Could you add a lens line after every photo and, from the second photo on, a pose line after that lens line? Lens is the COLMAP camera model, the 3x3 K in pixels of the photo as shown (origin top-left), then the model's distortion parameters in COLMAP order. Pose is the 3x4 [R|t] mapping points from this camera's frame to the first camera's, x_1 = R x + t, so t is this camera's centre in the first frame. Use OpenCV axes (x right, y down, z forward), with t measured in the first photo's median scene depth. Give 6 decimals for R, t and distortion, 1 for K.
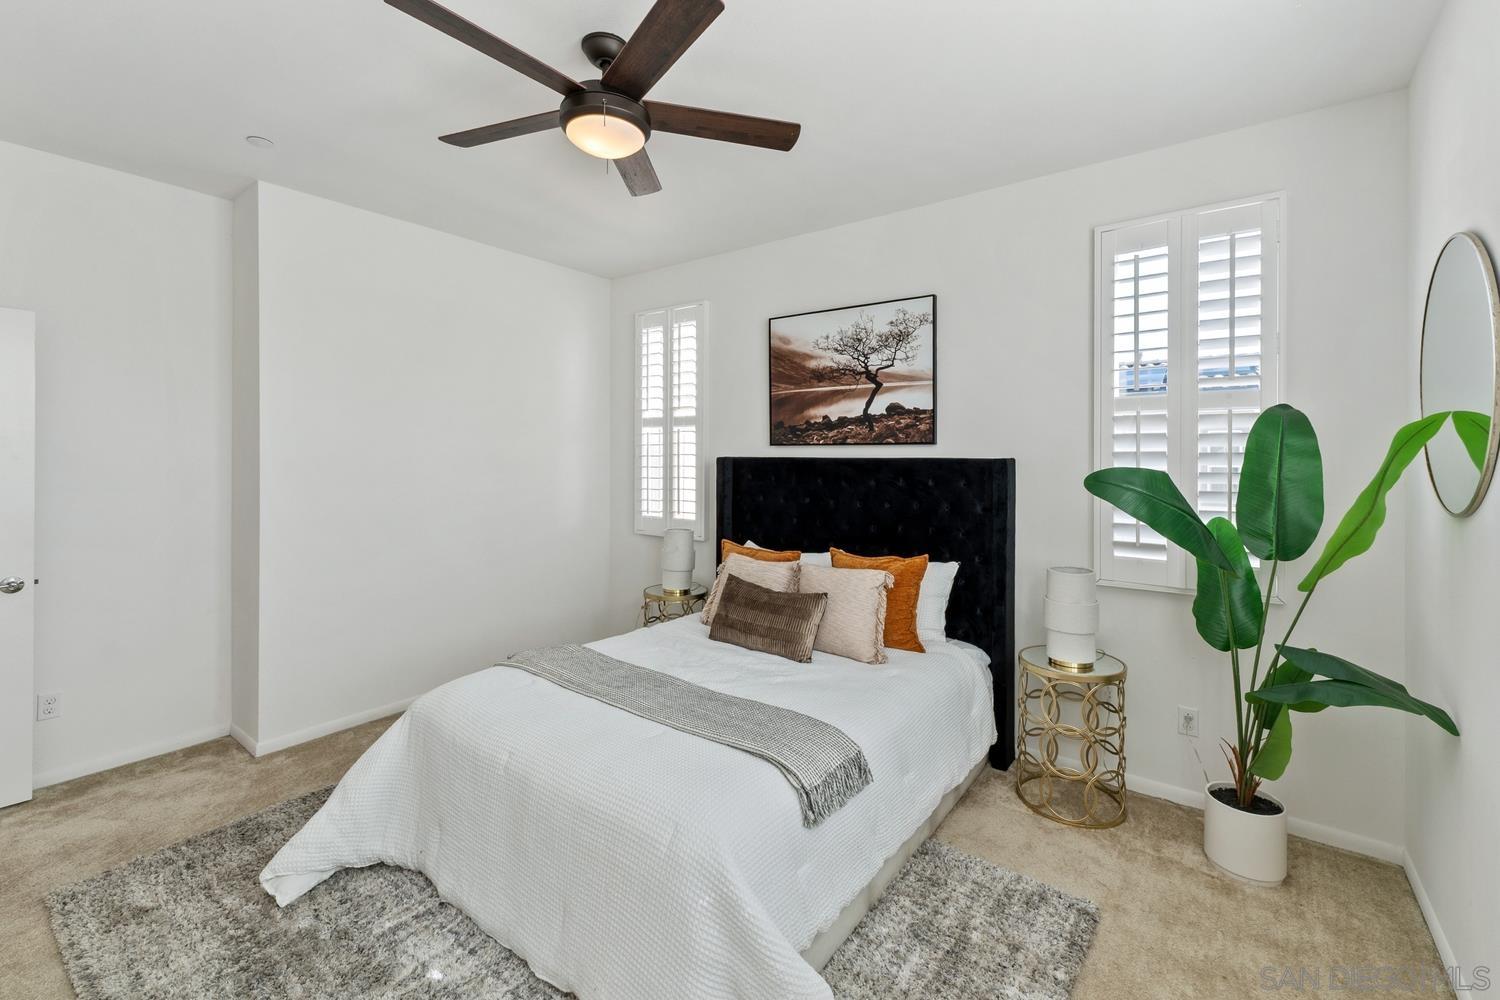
lens RADIAL K [[651.6, 0, 738.6], [0, 651.6, 453.3], [0, 0, 1]] dist [0.006574, 0.000627]
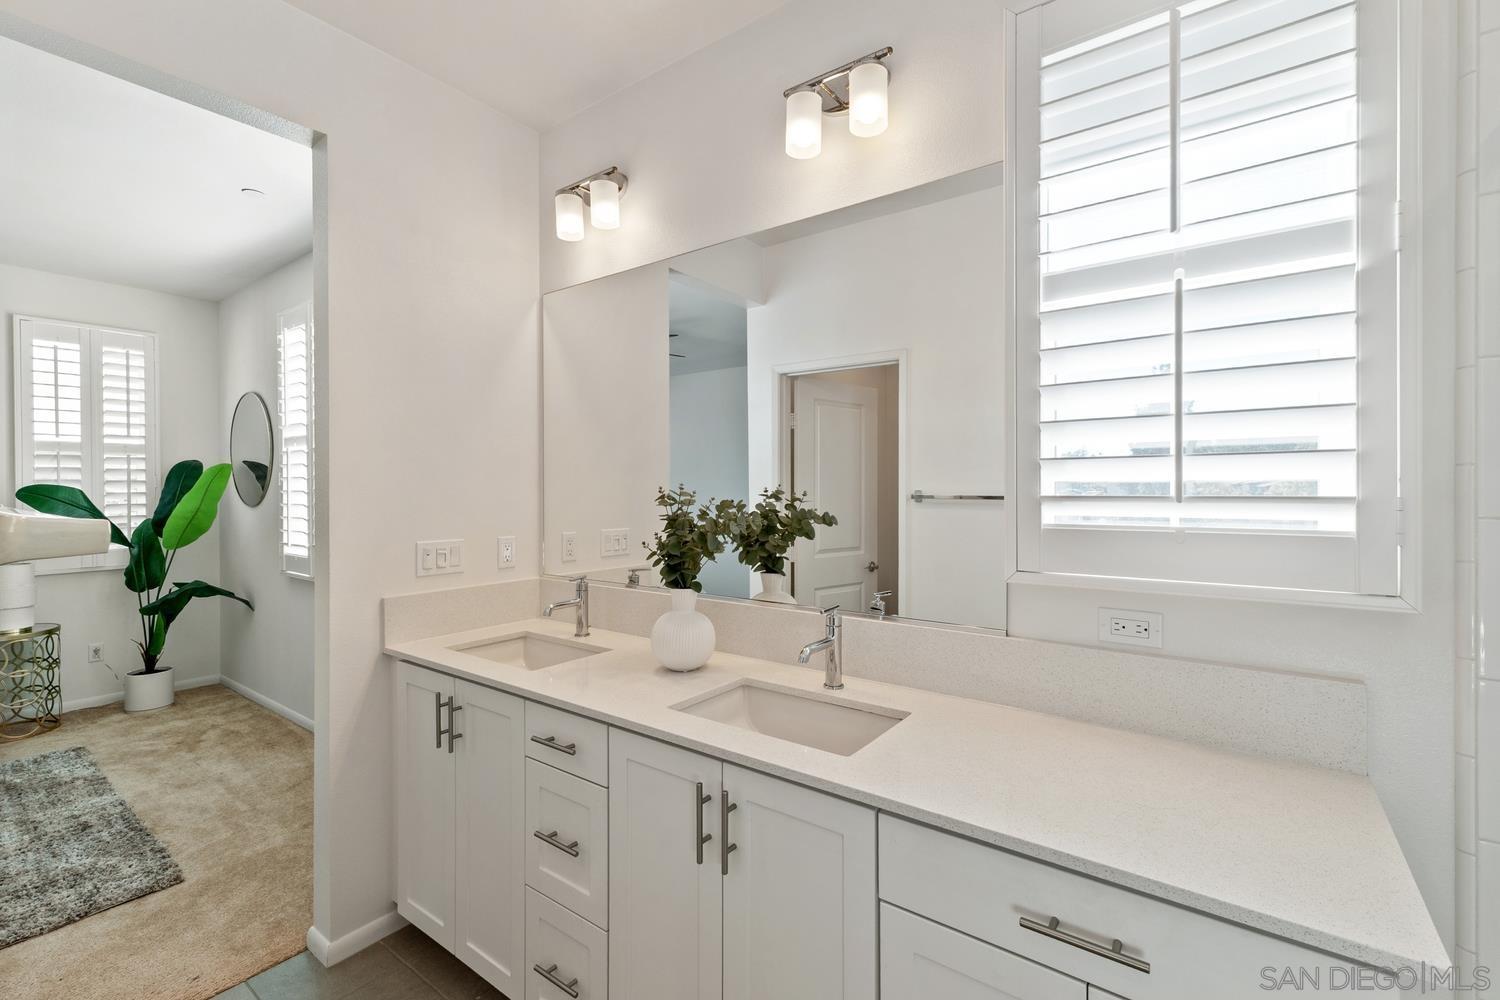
lens RADIAL K [[651.6, 0, 753.6], [0, 651.6, 496.2], [0, 0, 1]] dist [0.006574, 0.000627]
pose [[-0.007343, -0.014051, 0.999874, -0.717115], [-0.004263, 0.999893, 0.014020, 0.006566], [-0.999964, -0.004159, -0.007402, -0.451562]]
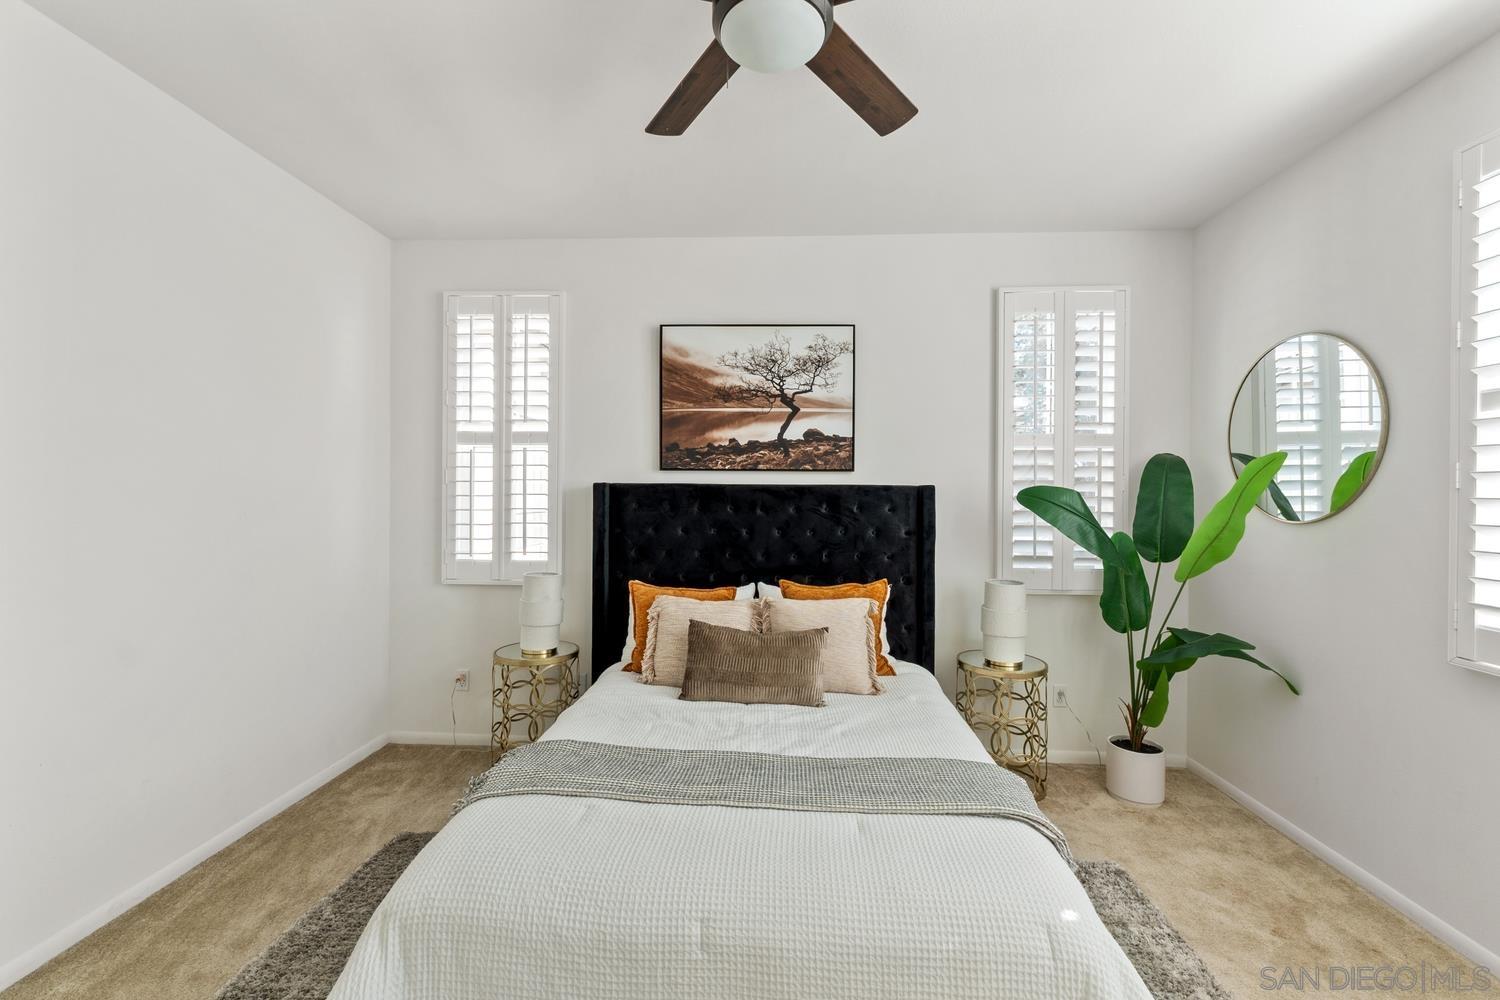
lens RADIAL K [[651.6, 0, 750.9], [0, 651.6, 486.8], [0, 0, 1]] dist [0.006574, 0.000627]
pose [[0.824892, 0.003412, 0.565280, -0.410190], [-0.006911, 0.999968, 0.004049, 0.007309], [-0.565248, -0.007247, 0.824889, 0.247874]]
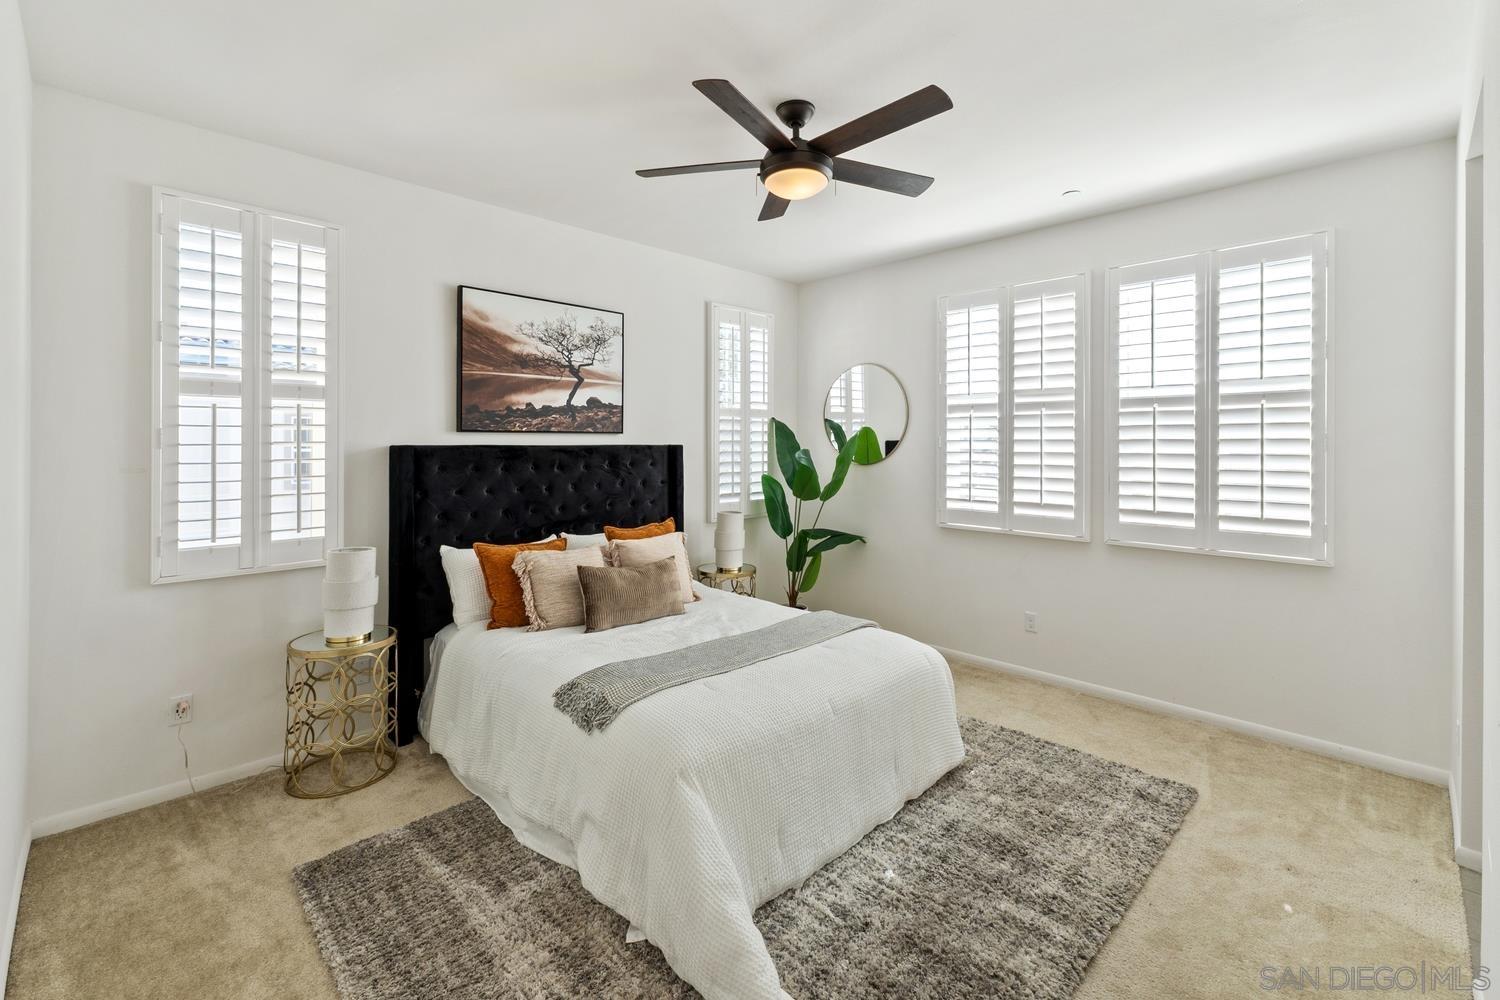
lens RADIAL K [[651.6, 0, 732.1], [0, 651.6, 438.4], [0, 0, 1]] dist [0.006574, 0.000627]
pose [[0.157755, 0.009650, 0.987431, -0.889917], [0.001682, 0.999948, -0.010041, 0.007577], [-0.987477, 0.003245, 0.157731, 0.599954]]
